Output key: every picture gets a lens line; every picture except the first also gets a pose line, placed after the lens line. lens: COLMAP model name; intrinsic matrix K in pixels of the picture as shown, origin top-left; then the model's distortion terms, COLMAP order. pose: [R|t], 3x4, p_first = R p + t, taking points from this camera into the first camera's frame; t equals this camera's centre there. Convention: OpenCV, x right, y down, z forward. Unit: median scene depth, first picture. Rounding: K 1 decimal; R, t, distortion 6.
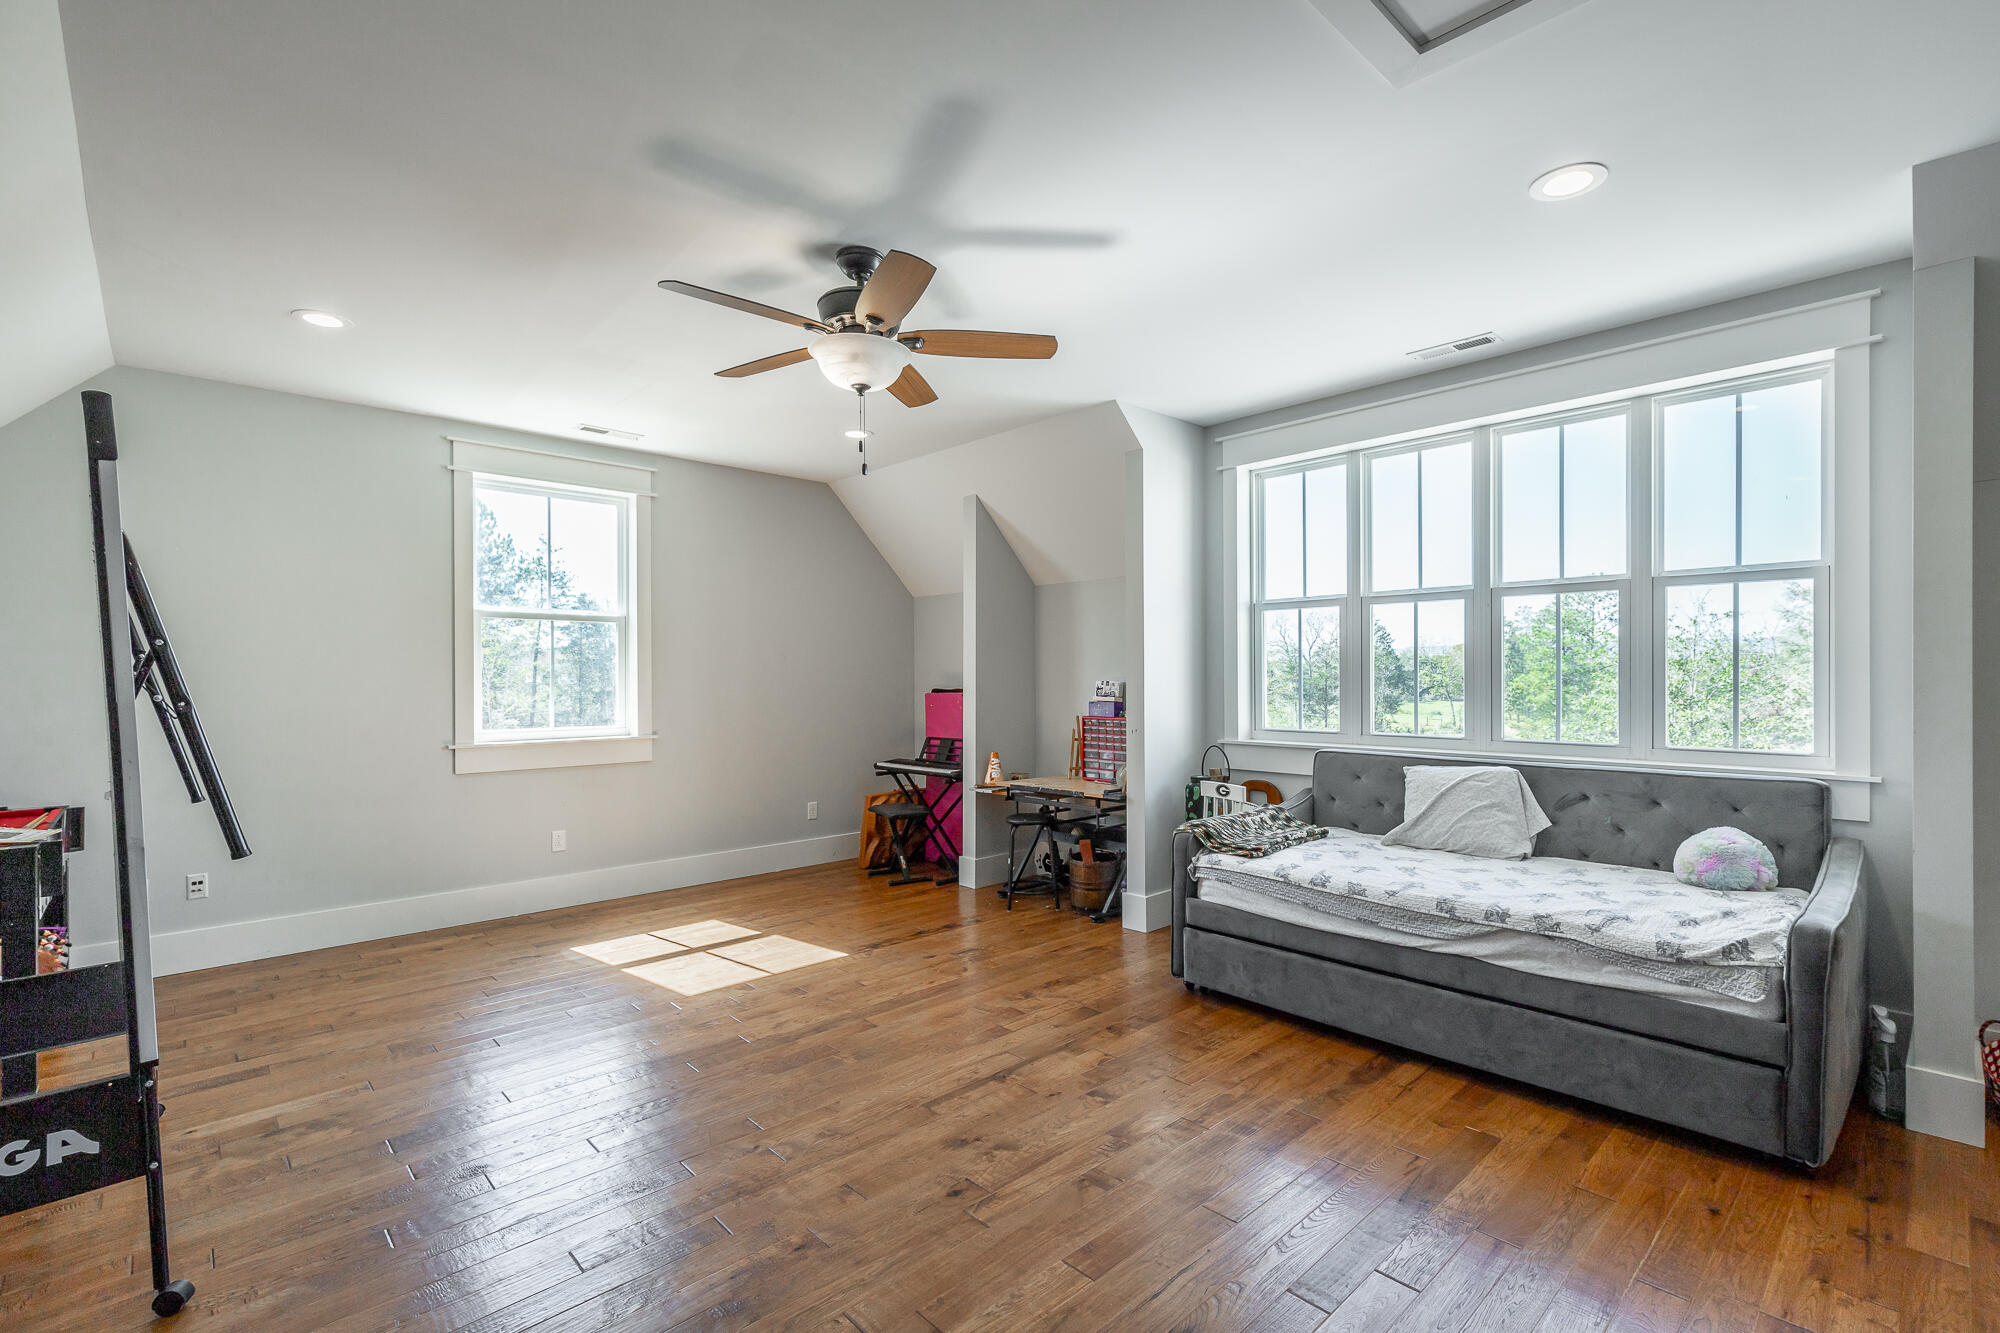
lens RADIAL K [[926.6, 0, 1000.0], [0, 926.6, 666.5], [0, 0, 1]] dist [-0.000104, -0.000048]
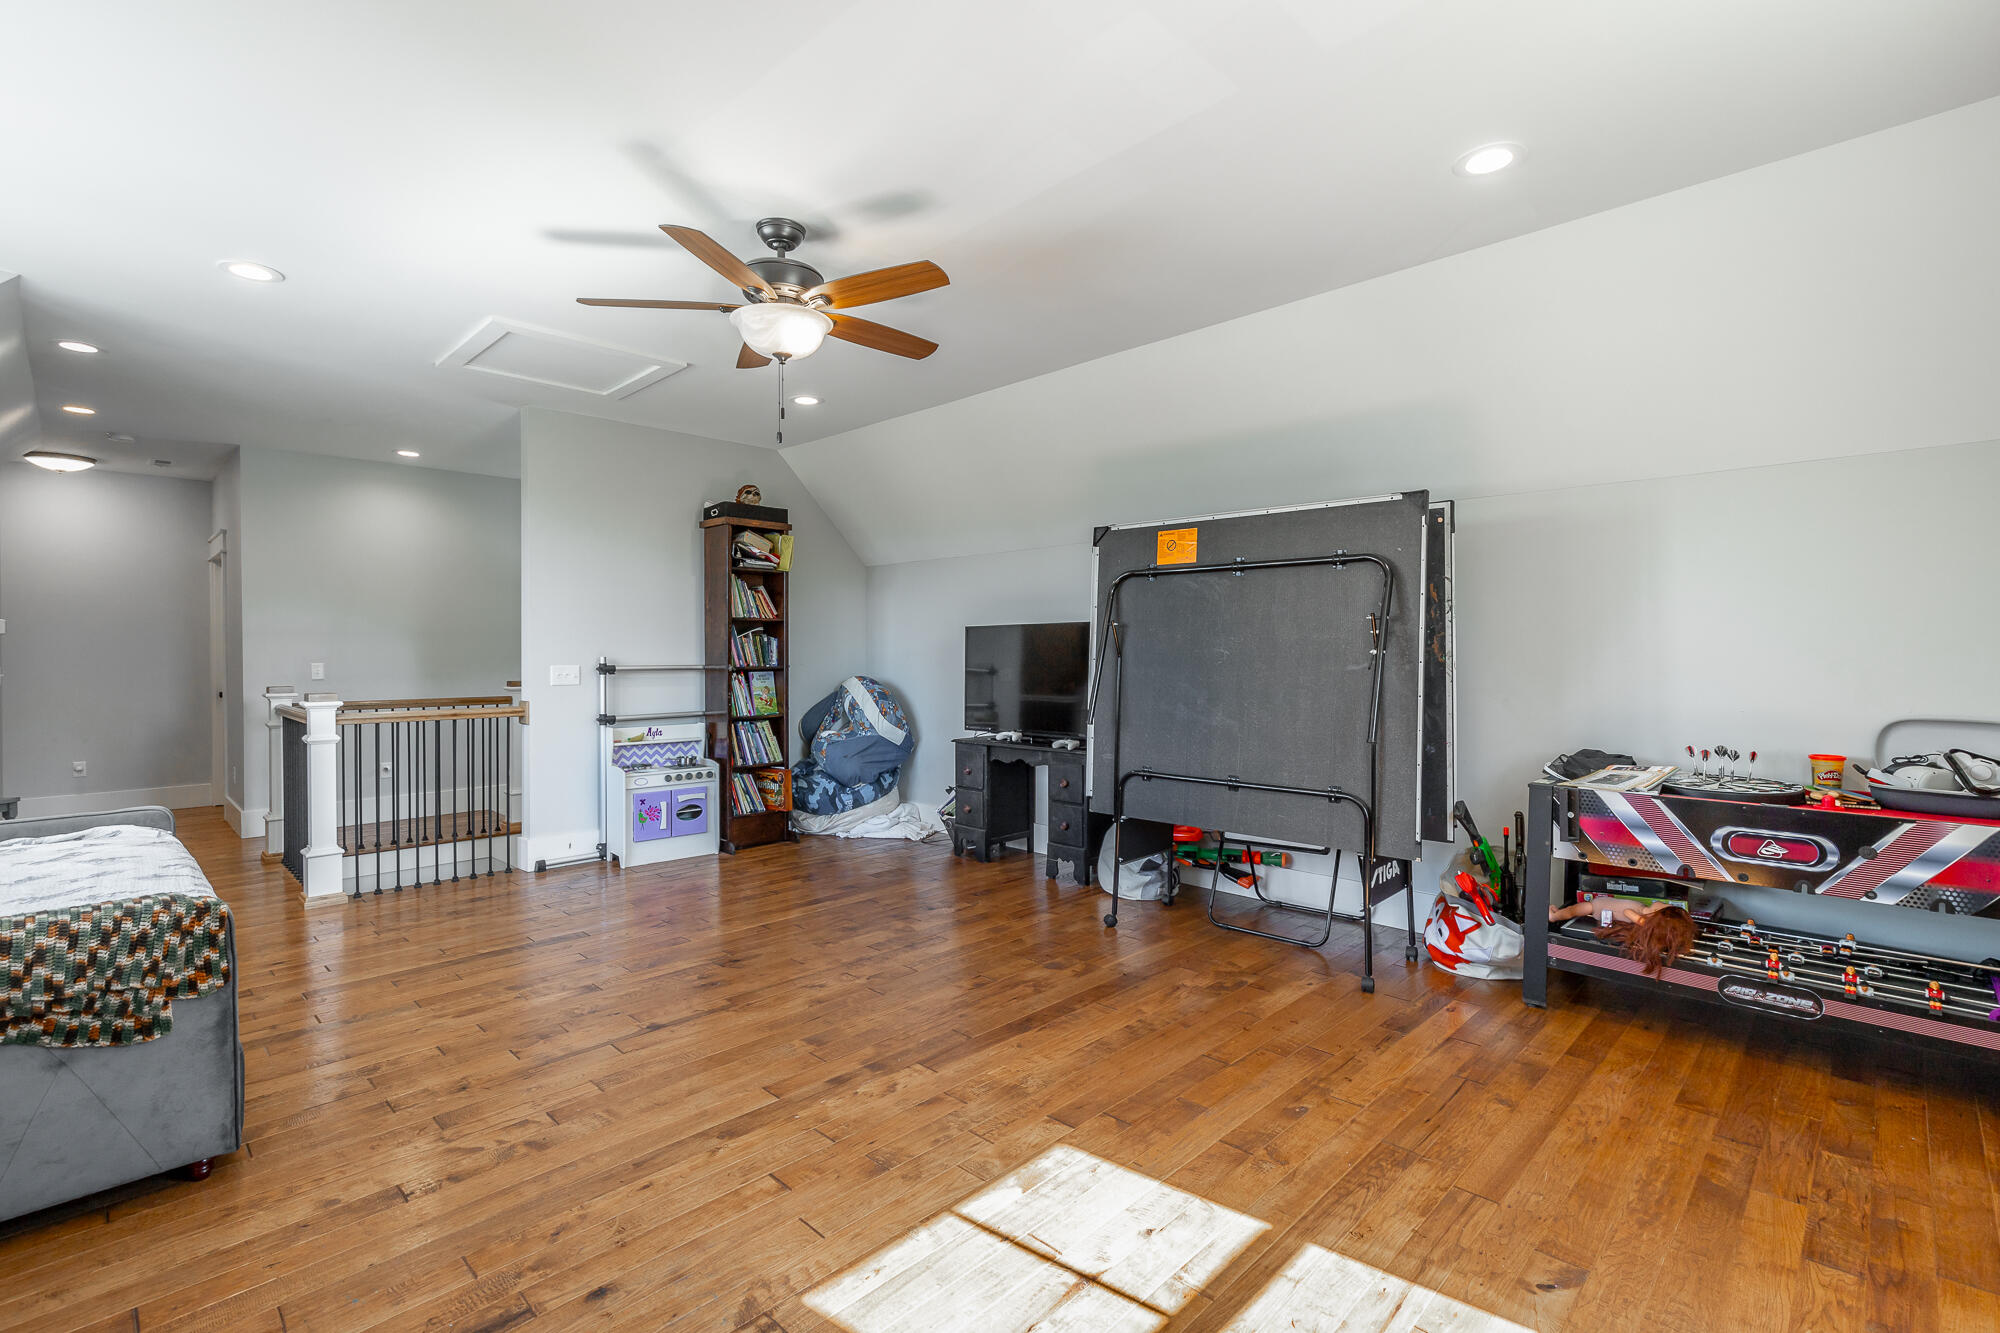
lens RADIAL K [[900.9, 0, 1006.1], [0, 900.9, 671.0], [0, 0, 1]] dist [0.002738, 0.000343]
pose [[-0.998570, 0.012424, -0.052003, -0.310072], [0.011440, 0.999750, 0.019189, 0.028376], [0.052229, 0.018567, -0.998463, 1.806625]]
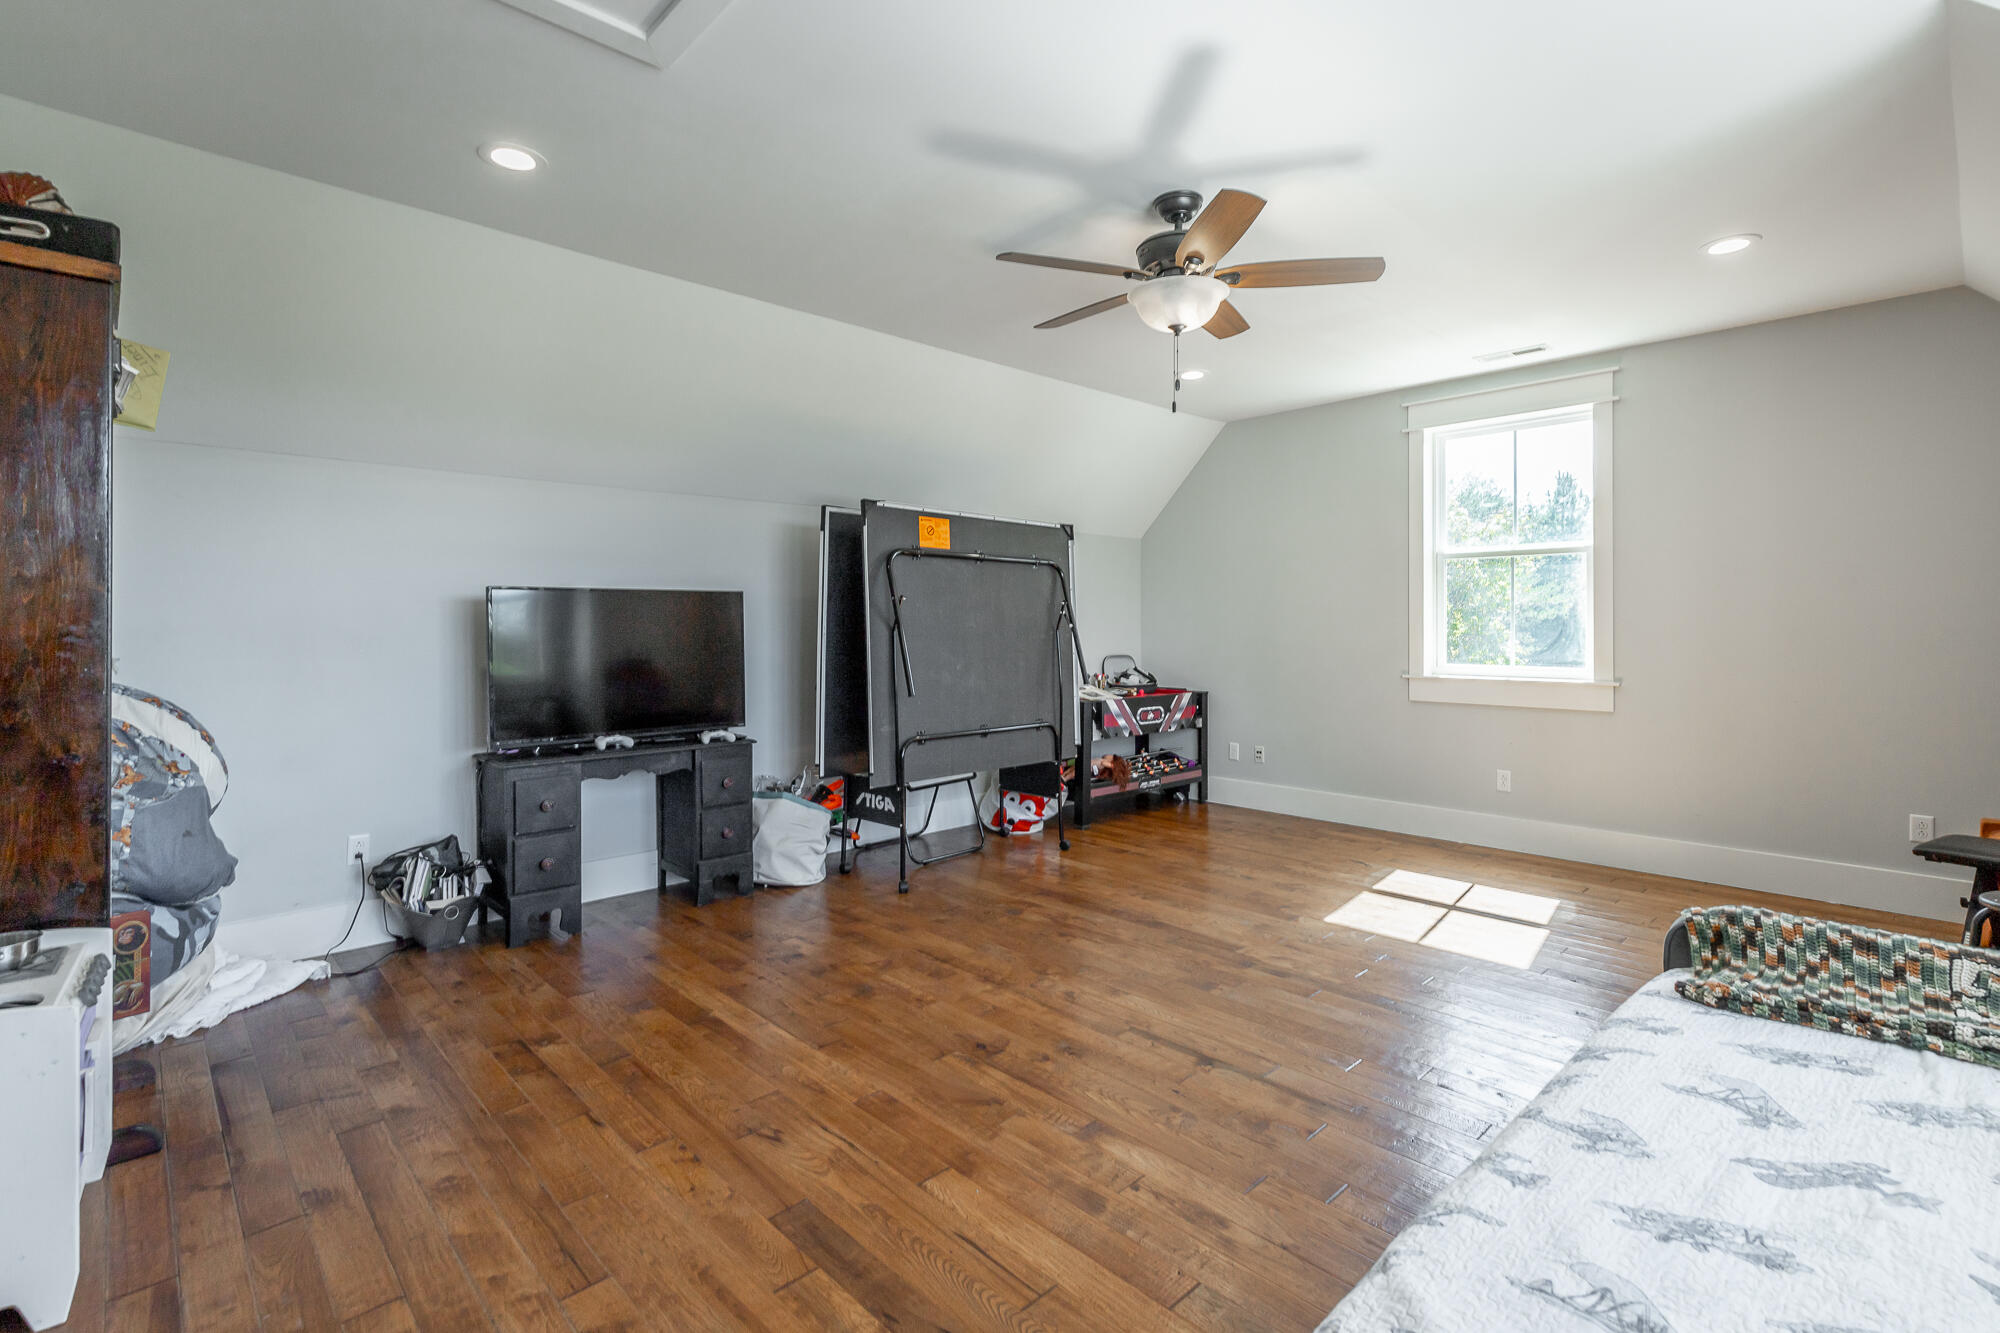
lens RADIAL K [[920.1, 0, 989.1], [0, 920.1, 631.2], [0, 0, 1]] dist [-0.002405, -0.000119]
pose [[0.001226, 0.014546, -0.999893, 0.777638], [0.004965, 0.999882, 0.014551, 0.017695], [0.999987, -0.004982, 0.001153, 0.709305]]
